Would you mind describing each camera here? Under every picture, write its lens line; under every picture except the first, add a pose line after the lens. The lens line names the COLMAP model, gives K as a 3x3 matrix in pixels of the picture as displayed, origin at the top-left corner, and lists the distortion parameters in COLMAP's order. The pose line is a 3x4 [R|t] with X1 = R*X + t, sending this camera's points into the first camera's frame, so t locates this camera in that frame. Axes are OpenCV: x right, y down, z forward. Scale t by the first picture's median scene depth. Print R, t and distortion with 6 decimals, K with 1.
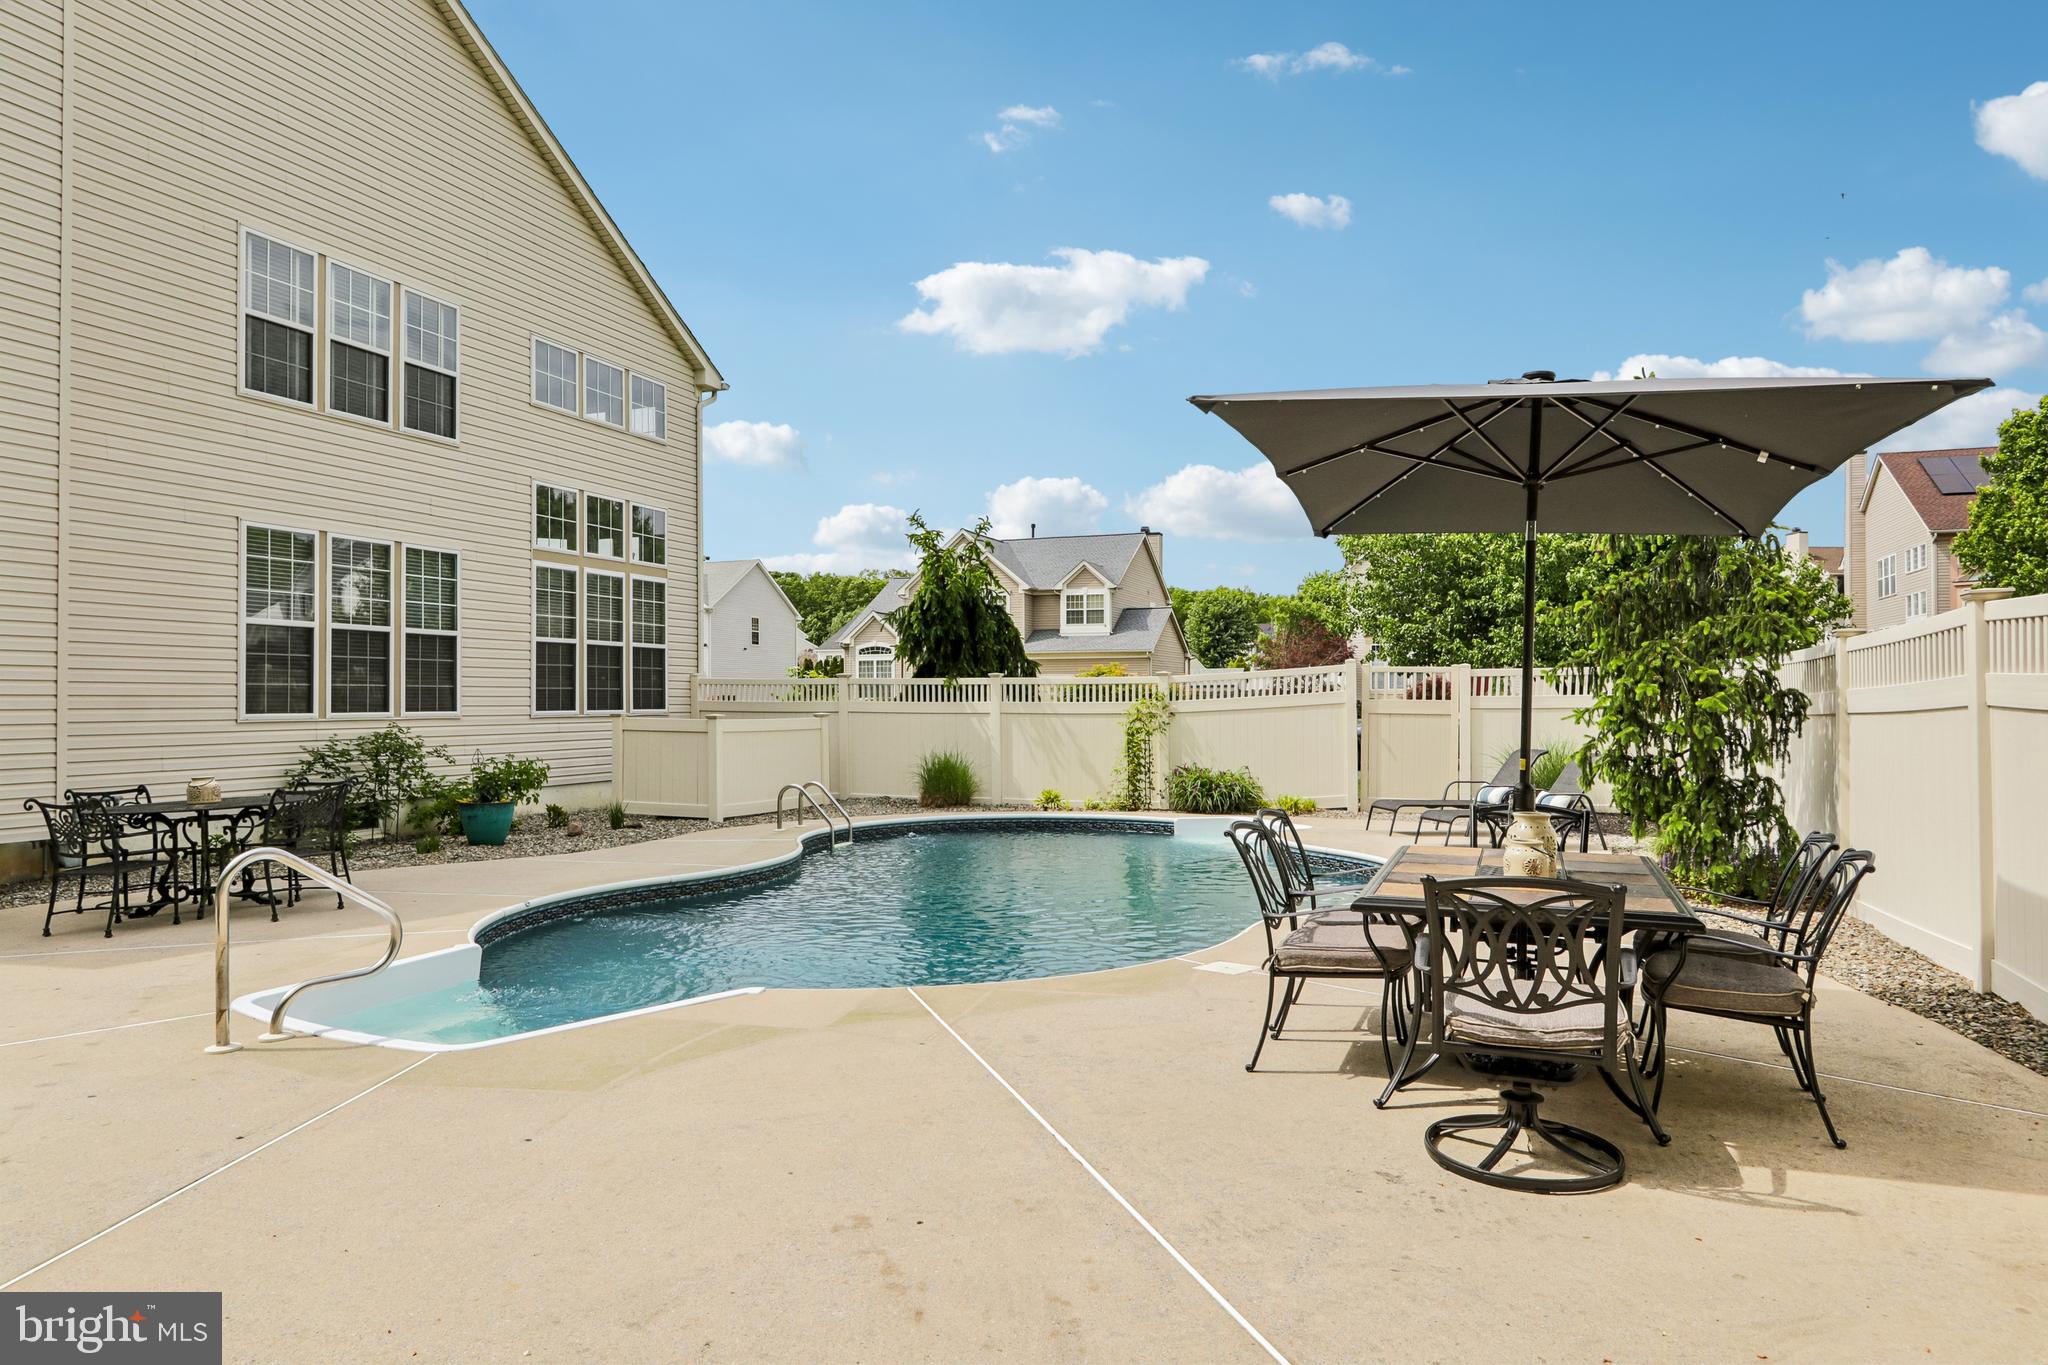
lens RADIAL K [[1329.0, 0, 1025.1], [0, 1329.0, 687.3], [0, 0, 1]] dist [0.001377, 0.000109]
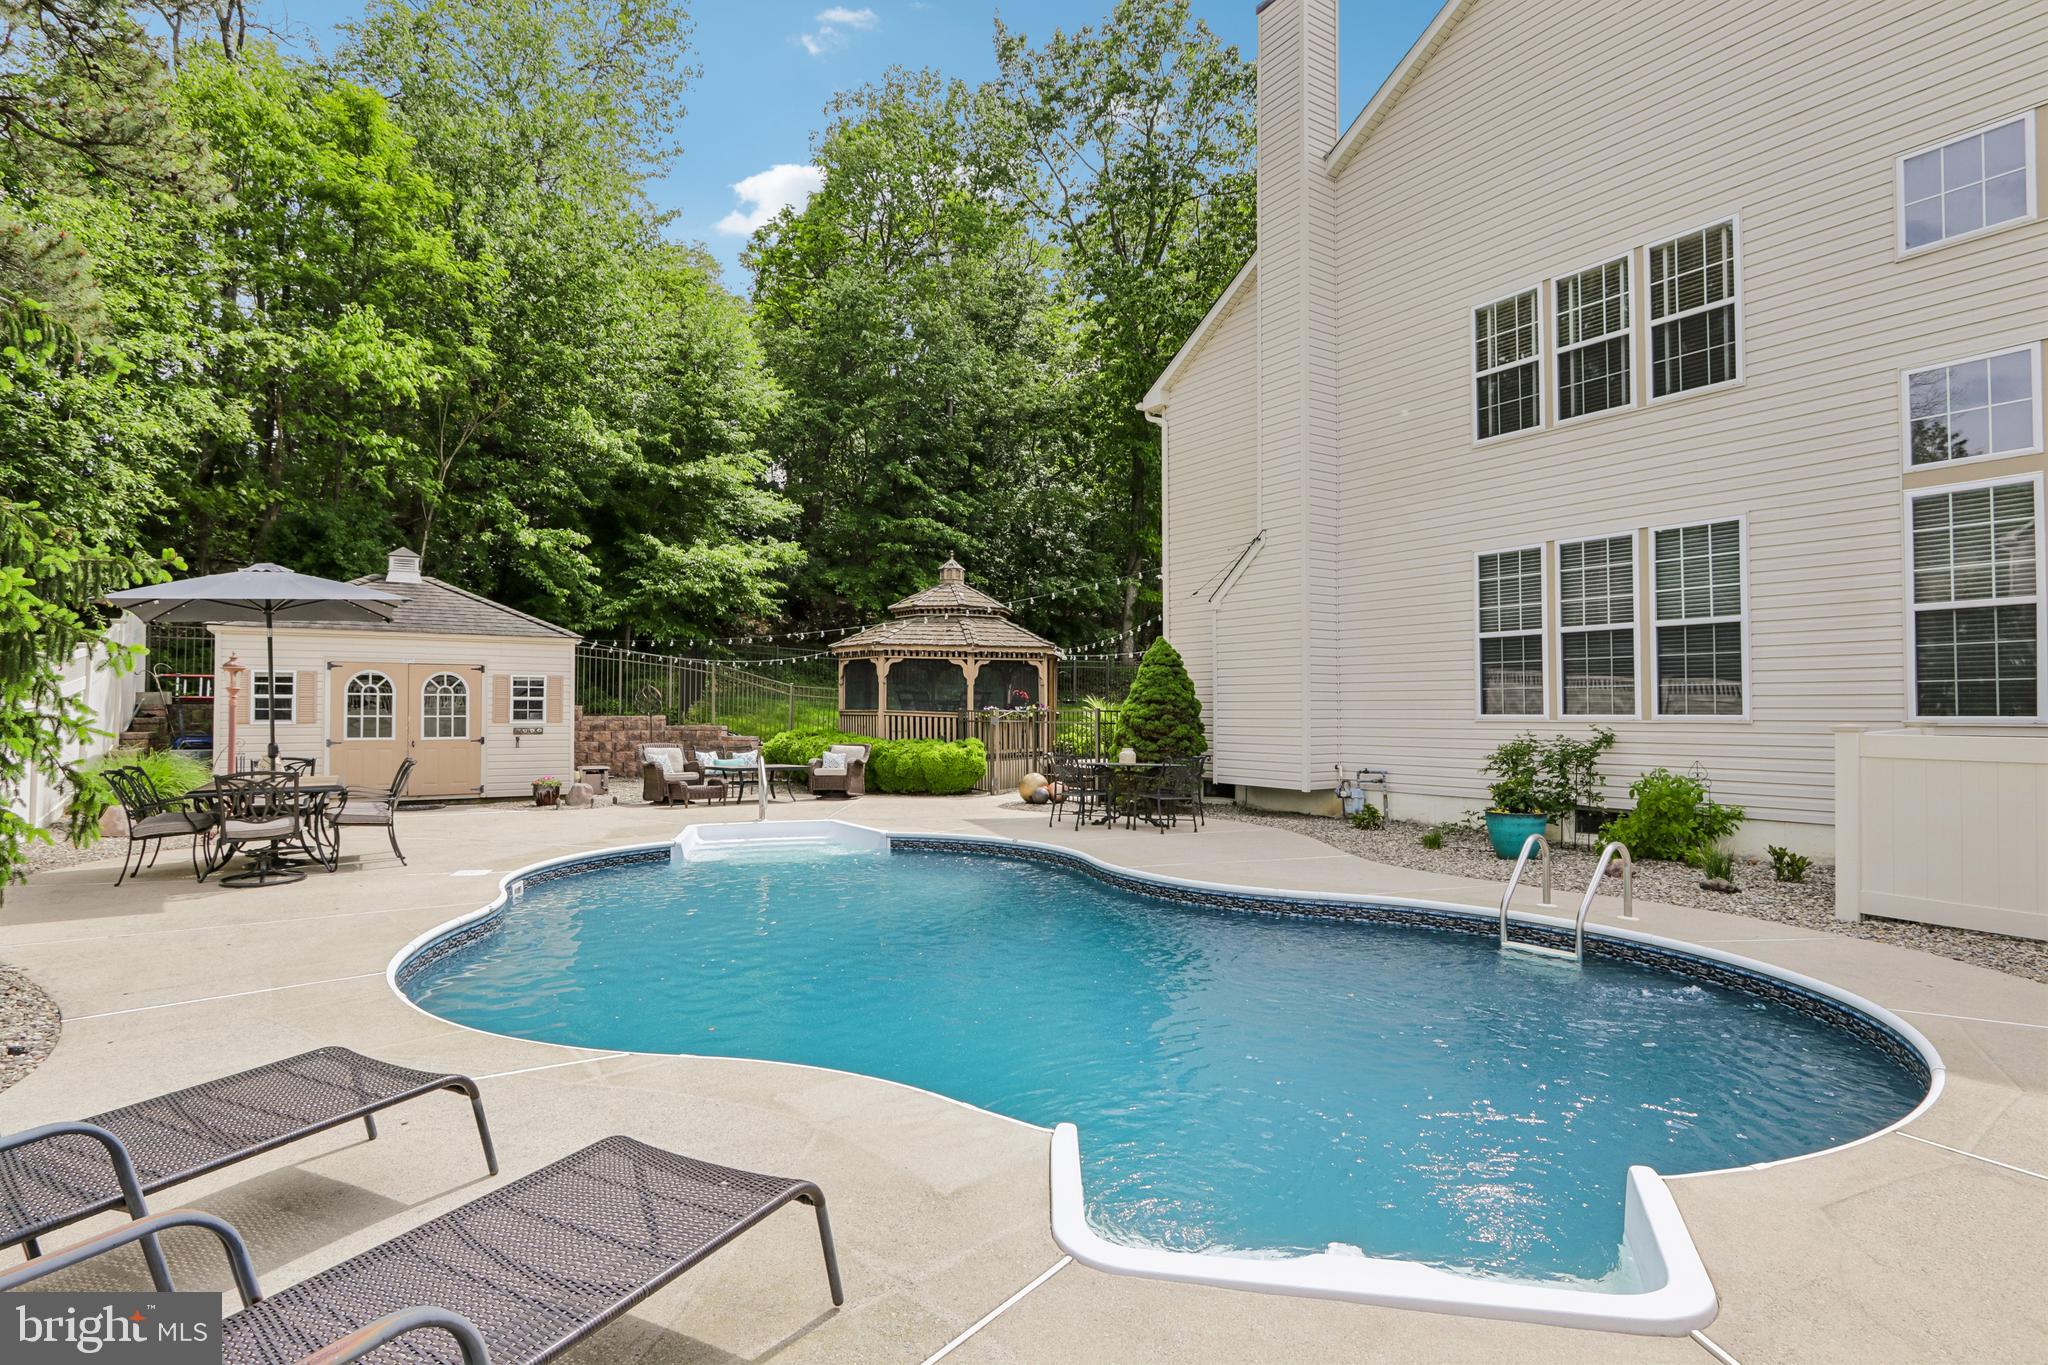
lens RADIAL K [[1080.6, 0, 1016.8], [0, 1080.6, 680.7], [0, 0, 1]] dist [-0.005400, -0.000083]
pose [[-0.597576, -0.013354, -0.801701, 0.384225], [0.015676, 0.999476, -0.028333, 0.009643], [0.801659, -0.029499, -0.597054, 1.109833]]
